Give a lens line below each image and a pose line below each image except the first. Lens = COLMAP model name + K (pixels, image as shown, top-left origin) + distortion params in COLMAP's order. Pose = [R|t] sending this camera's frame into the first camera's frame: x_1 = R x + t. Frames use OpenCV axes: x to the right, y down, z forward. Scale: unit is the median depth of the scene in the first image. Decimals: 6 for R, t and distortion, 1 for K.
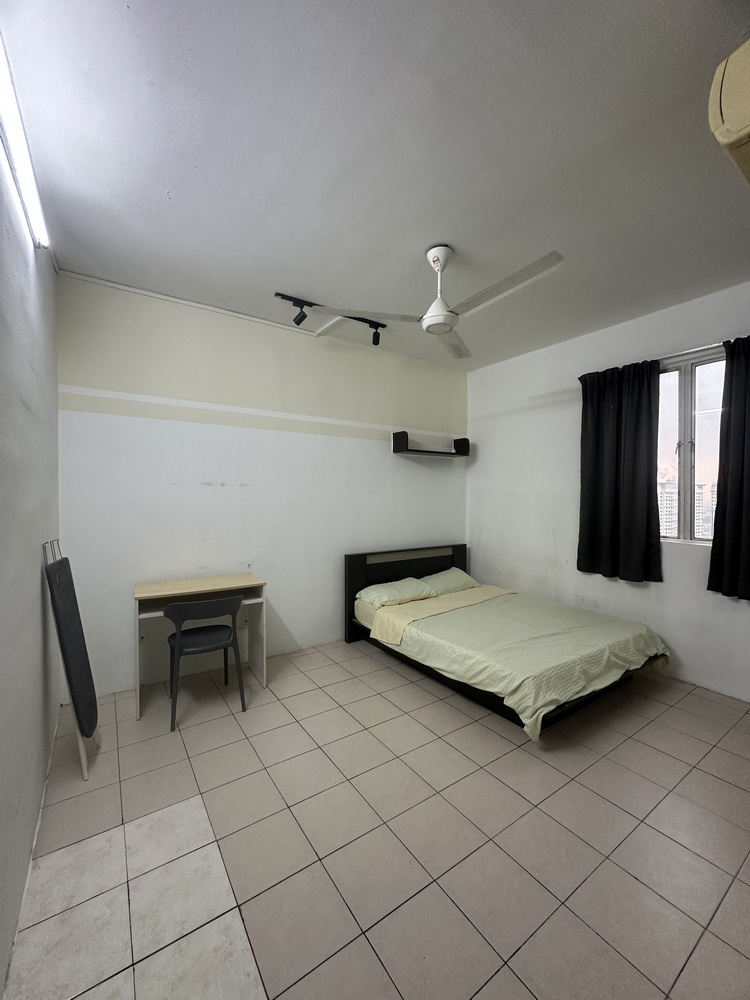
lens RADIAL K [[398.2, 0, 376.5], [0, 398.2, 497.5], [0, 0, 1]] dist [-0.004300, 0.000363]
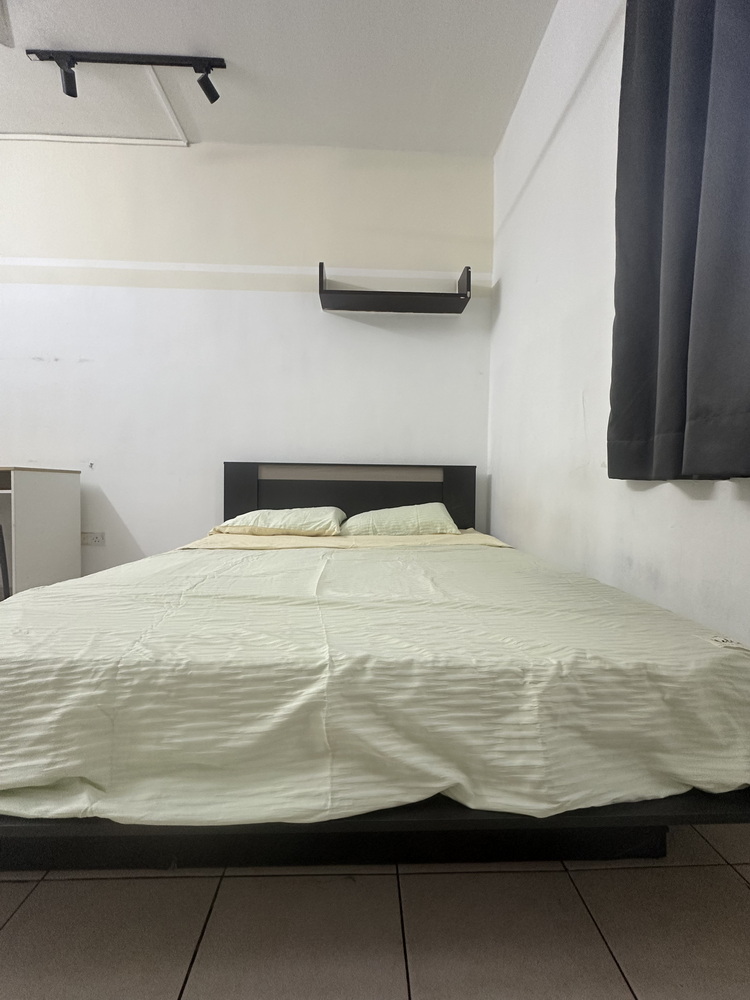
lens RADIAL K [[398.2, 0, 375.2], [0, 398.2, 500.6], [0, 0, 1]] dist [-0.004300, 0.000363]
pose [[0.844141, 0.023617, -0.535601, 0.583383], [-0.011840, 0.999607, 0.025418, 0.220555], [0.535991, -0.015115, 0.844089, 0.660247]]
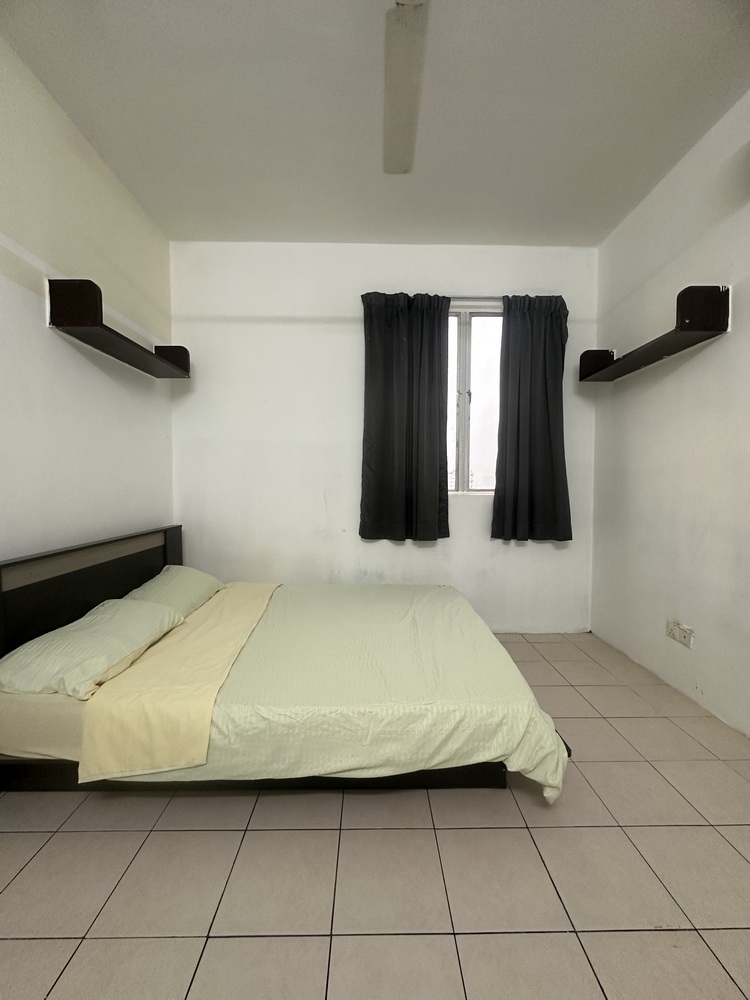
lens RADIAL K [[398.2, 0, 375.7], [0, 398.2, 499.4], [0, 0, 1]] dist [-0.004300, 0.000363]
pose [[0.556119, -0.039453, 0.830166, -0.164440], [0.005495, 0.999025, 0.043796, 0.076554], [-0.831085, -0.019794, 0.555794, 0.594791]]
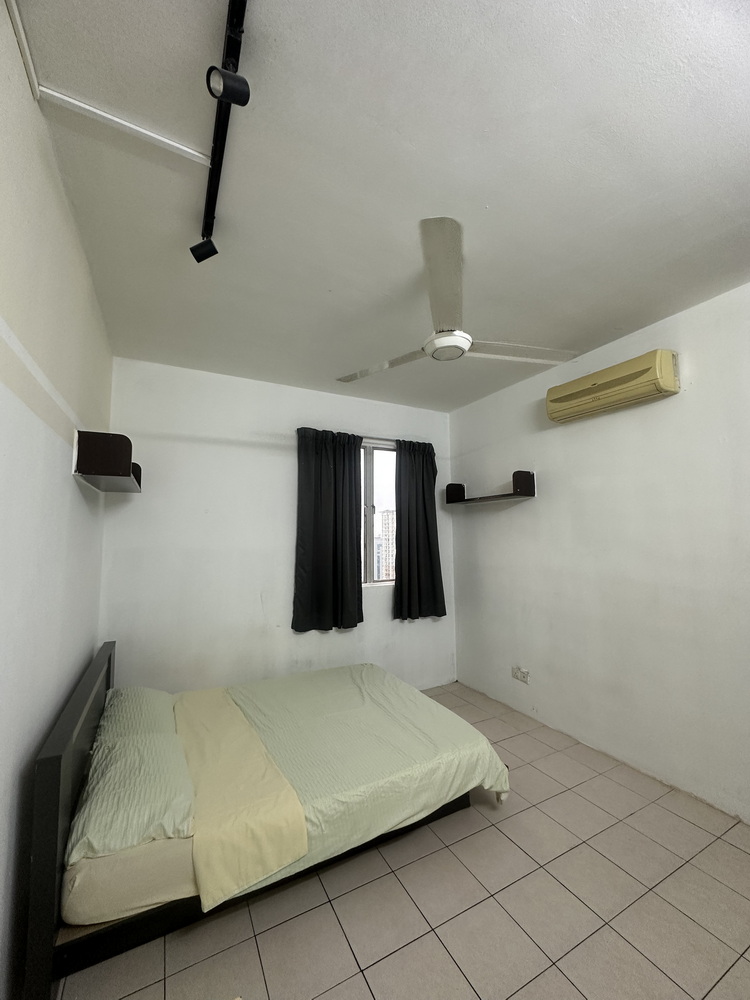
lens RADIAL K [[398.2, 0, 375.5], [0, 398.2, 498.9], [0, 0, 1]] dist [-0.004300, 0.000363]
pose [[0.116617, 0.078671, 0.990056, -0.466647], [0.015045, 0.996604, -0.080963, -0.054460], [-0.993063, 0.024337, 0.115037, 0.788880]]
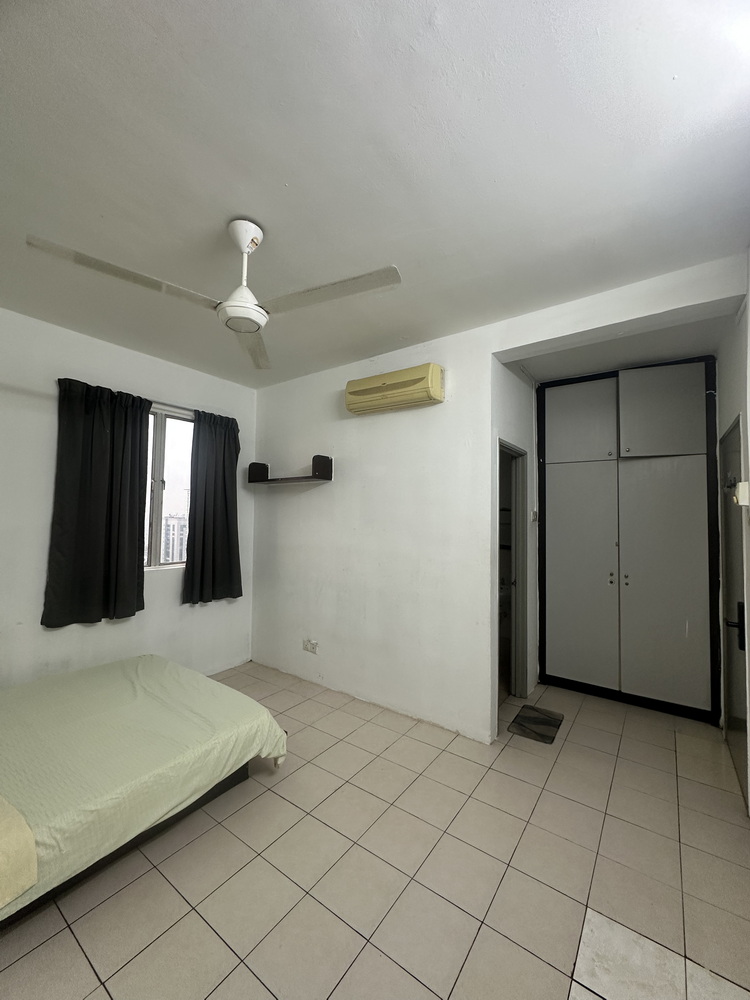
lens RADIAL K [[398.2, 0, 376.2], [0, 398.2, 498.9], [0, 0, 1]] dist [-0.004300, 0.000363]
pose [[-0.336682, 0.029520, 0.941155, -0.478560], [-0.009524, 0.999351, -0.034752, -0.049528], [-0.941570, -0.020664, -0.336182, 0.751275]]
